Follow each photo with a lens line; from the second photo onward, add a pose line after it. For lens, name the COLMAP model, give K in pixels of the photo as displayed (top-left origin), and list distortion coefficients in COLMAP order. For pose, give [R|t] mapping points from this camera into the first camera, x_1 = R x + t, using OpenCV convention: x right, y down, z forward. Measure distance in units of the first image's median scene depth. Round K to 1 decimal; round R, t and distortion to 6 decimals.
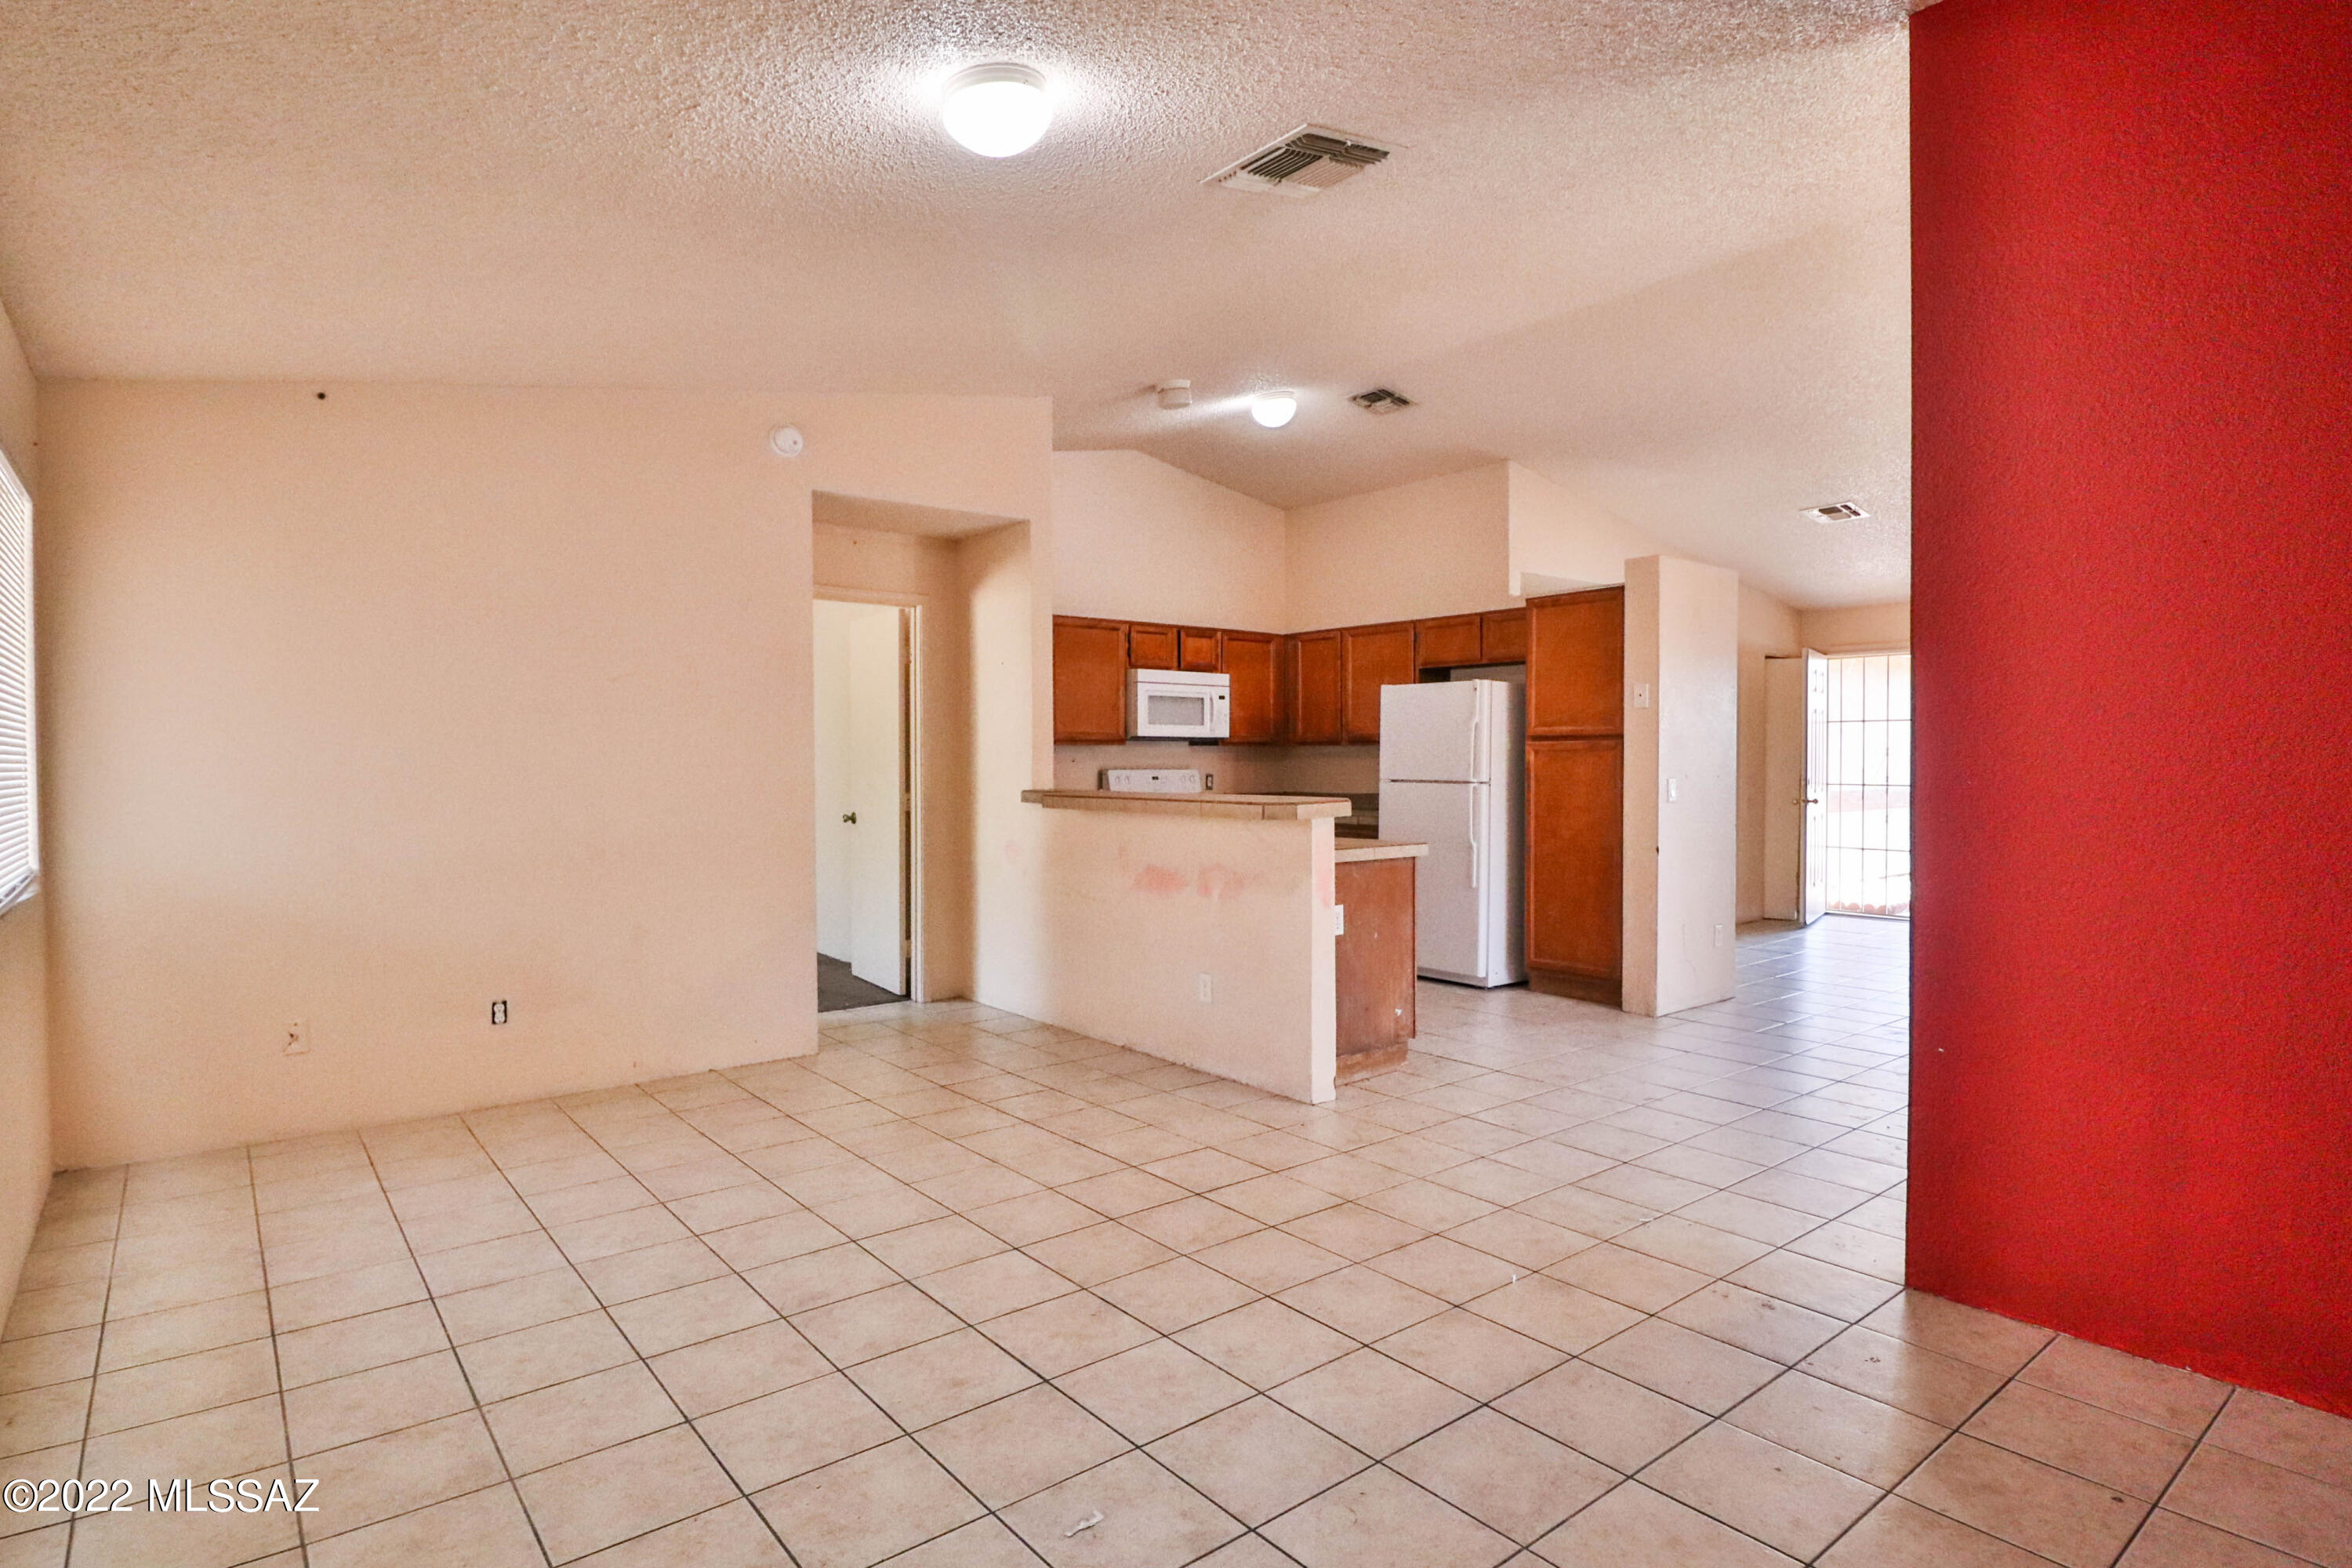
lens RADIAL K [[1218.1, 0, 1159.9], [0, 1218.1, 776.8], [0, 0, 1]] dist [0.002698, -0.015338]
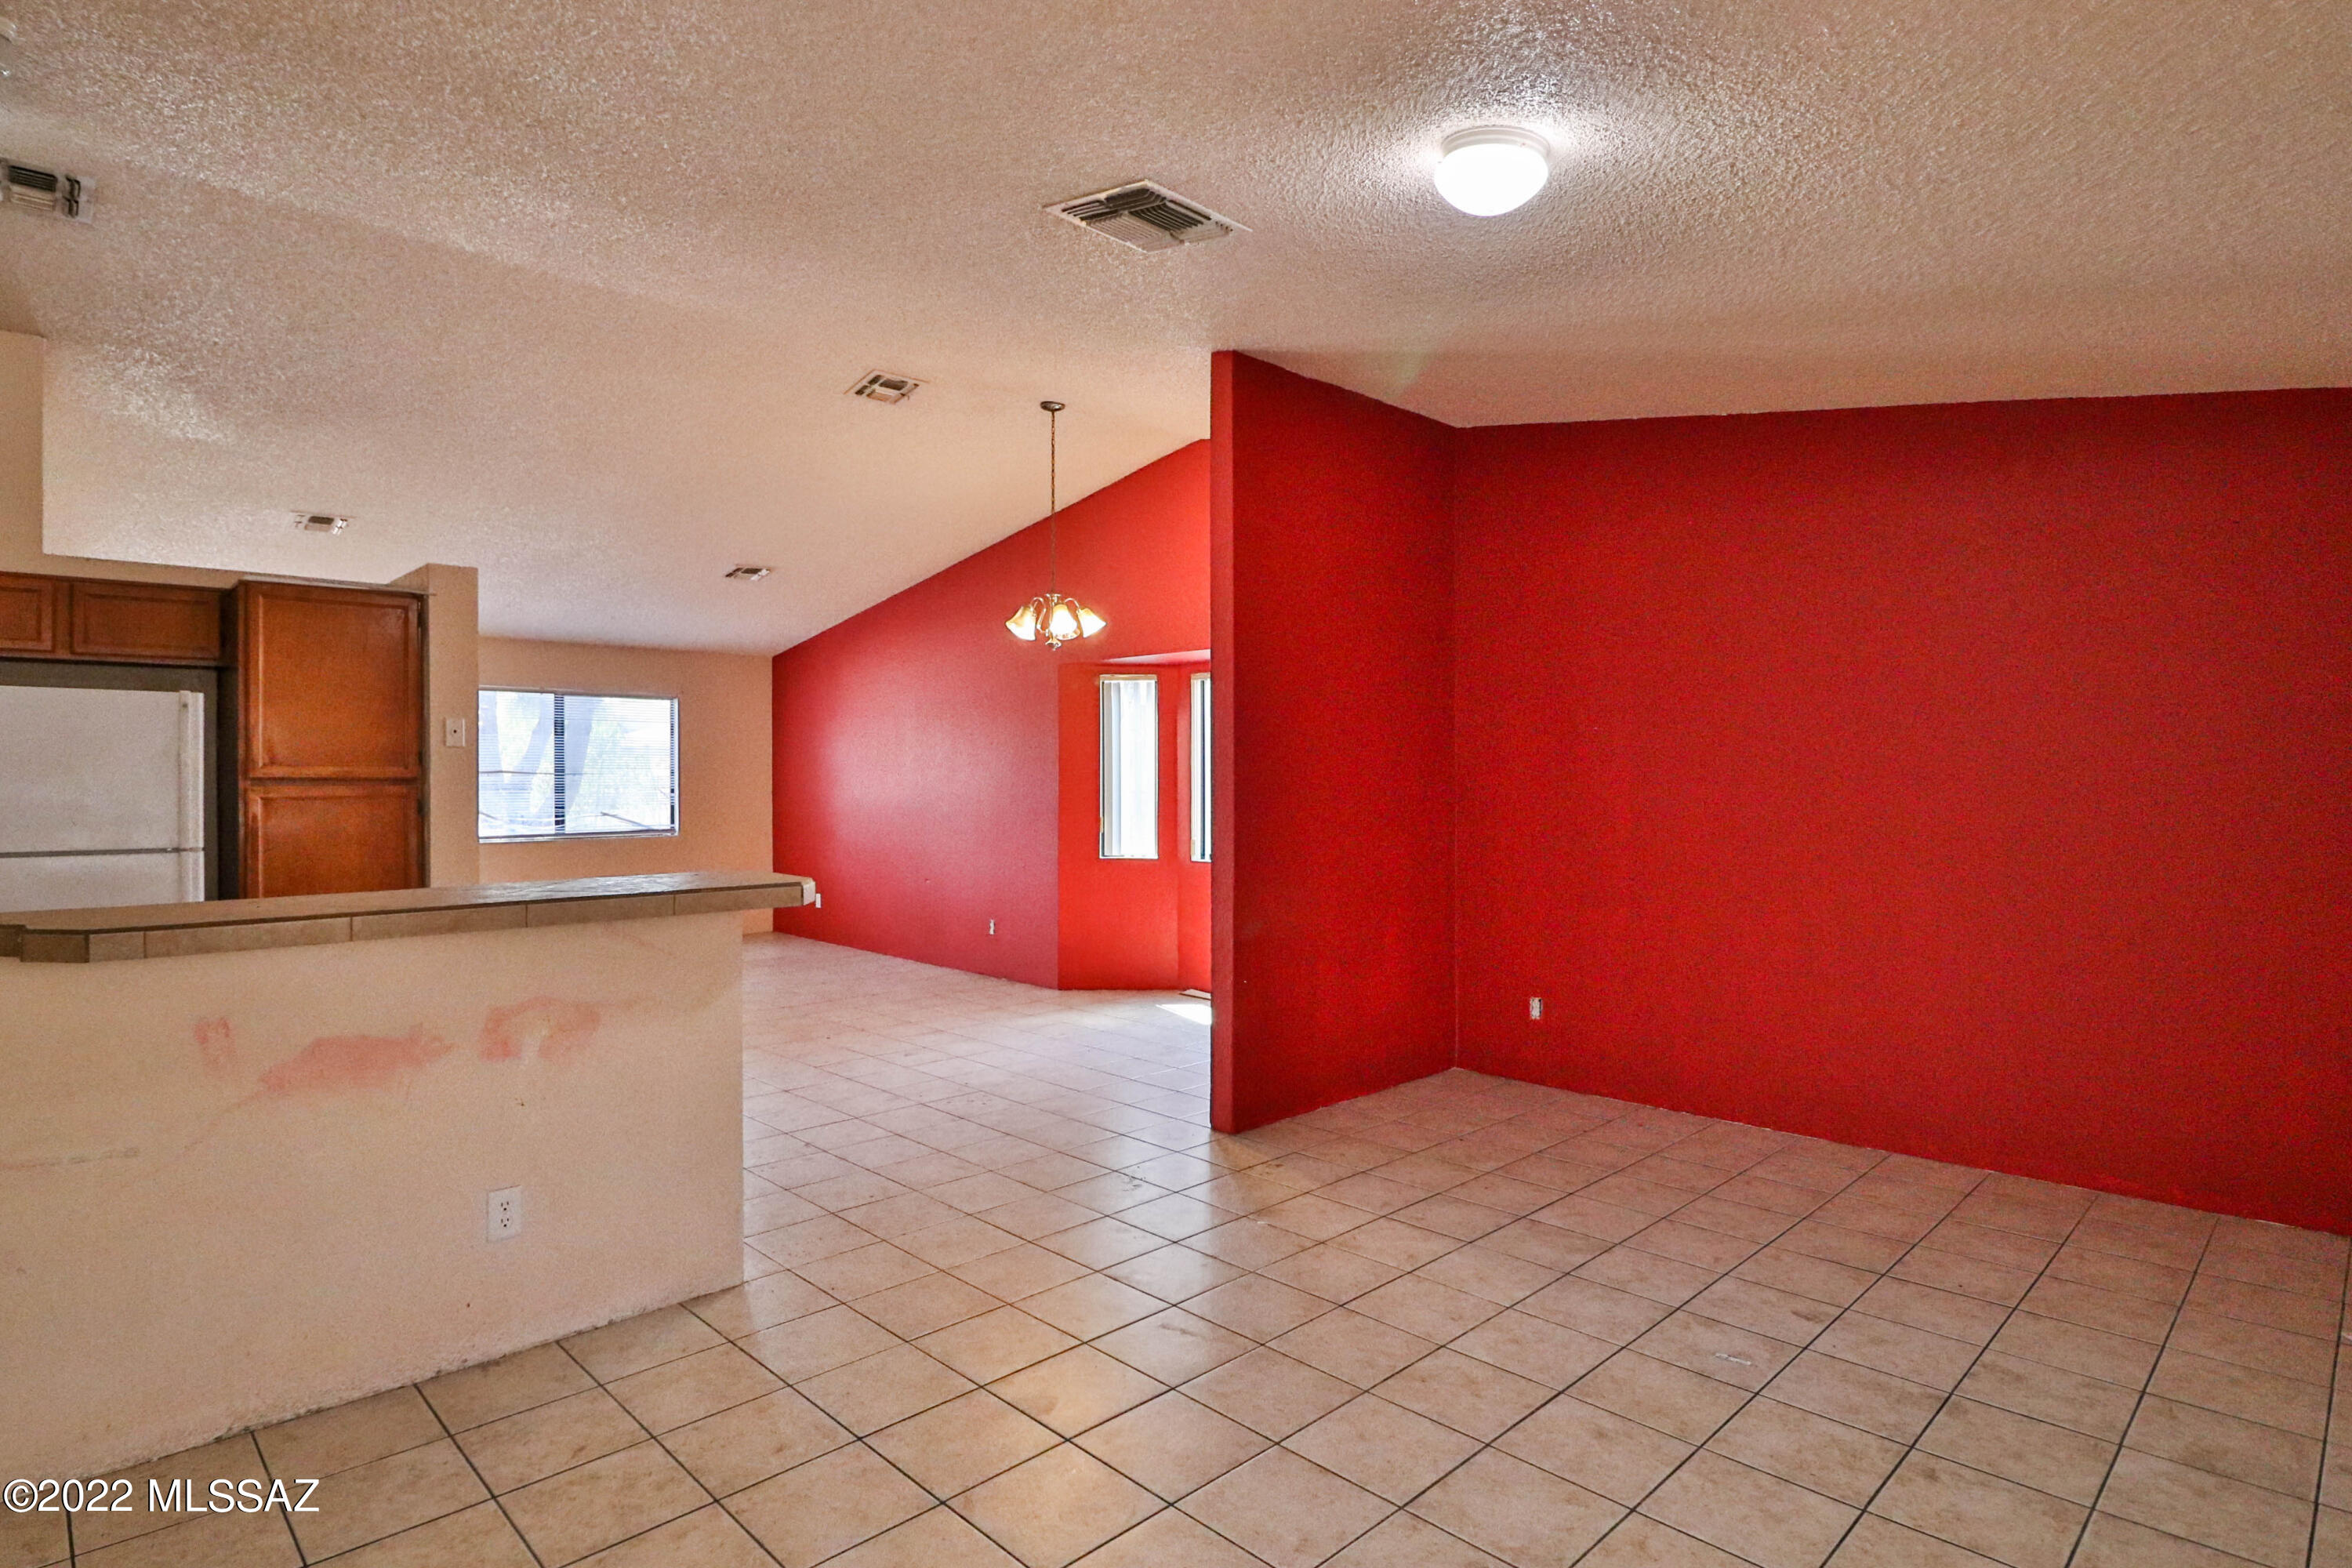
lens RADIAL K [[1218.1, 0, 1159.9], [0, 1218.1, 776.8], [0, 0, 1]] dist [0.002698, -0.015338]
pose [[-0.094045, 0.000635, 0.995568, -0.470928], [0.019326, 0.999813, 0.001188, -0.027546], [-0.995380, 0.019352, -0.094040, 0.592954]]
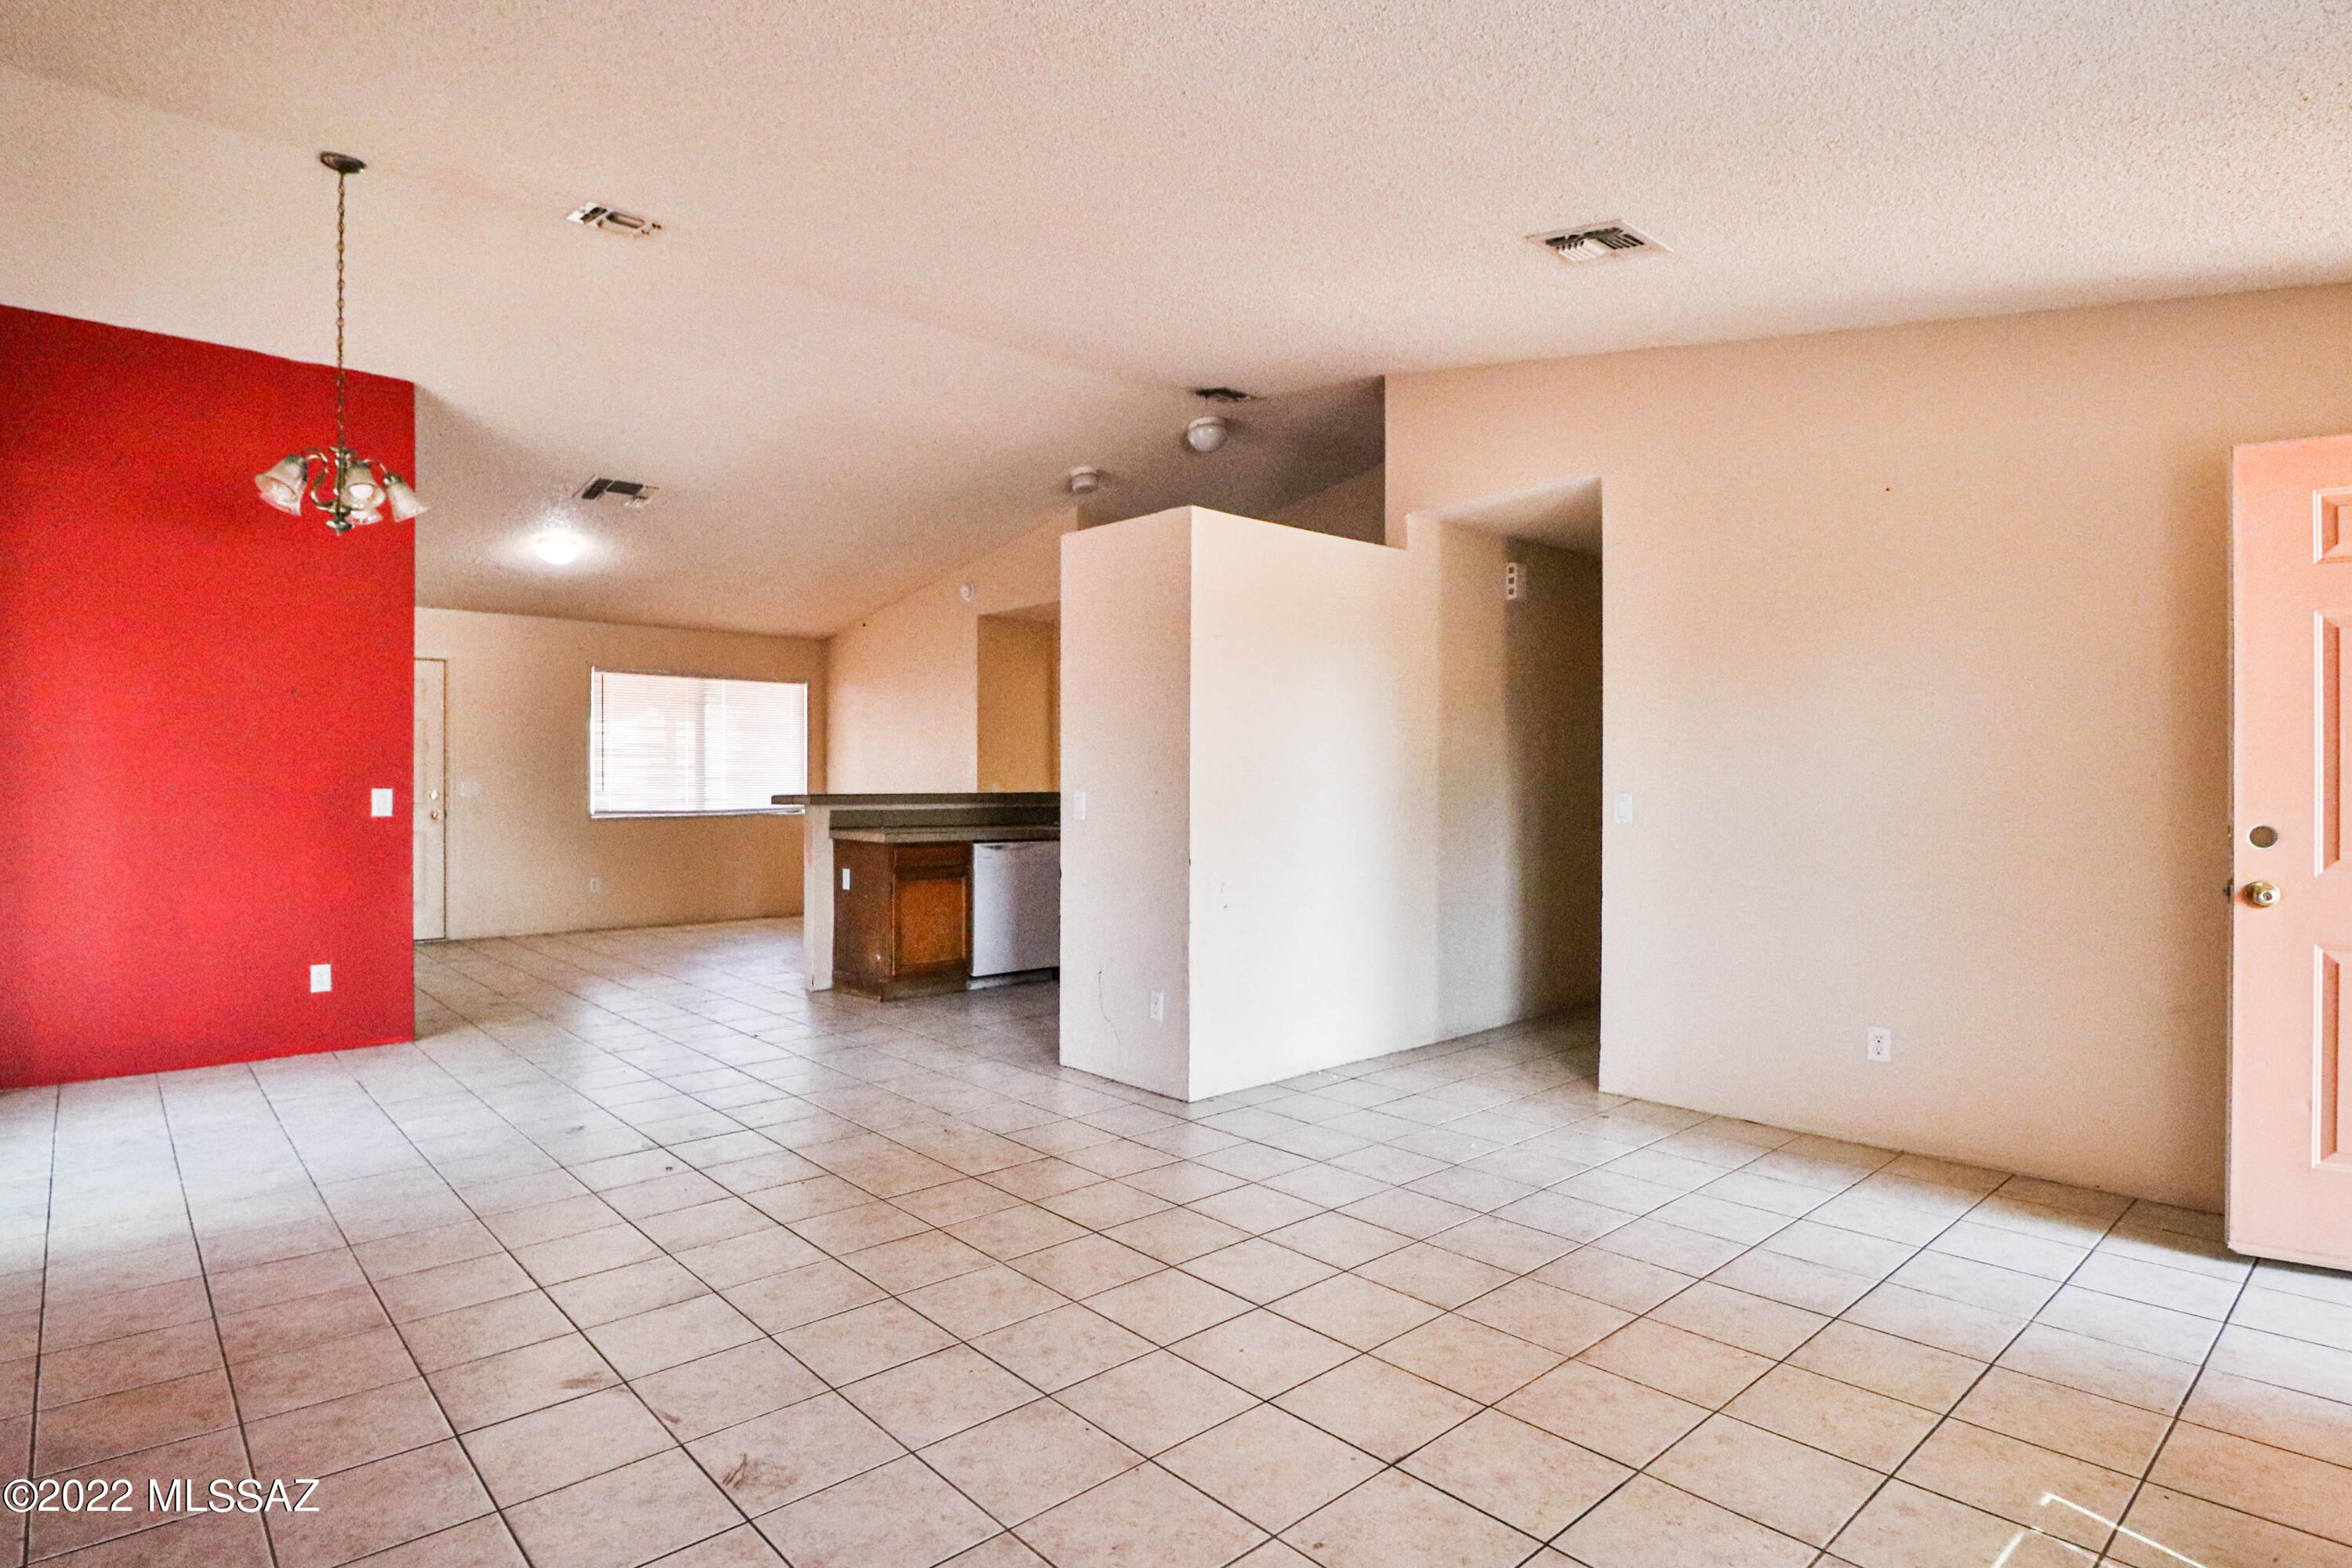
lens RADIAL K [[1218.1, 0, 1159.9], [0, 1218.1, 776.8], [0, 0, 1]] dist [0.002698, -0.015338]
pose [[0.054029, 0.004972, -0.998527, 1.259178], [-0.016392, 0.999857, 0.004092, -0.013287], [0.998405, 0.016147, 0.054103, 1.003110]]
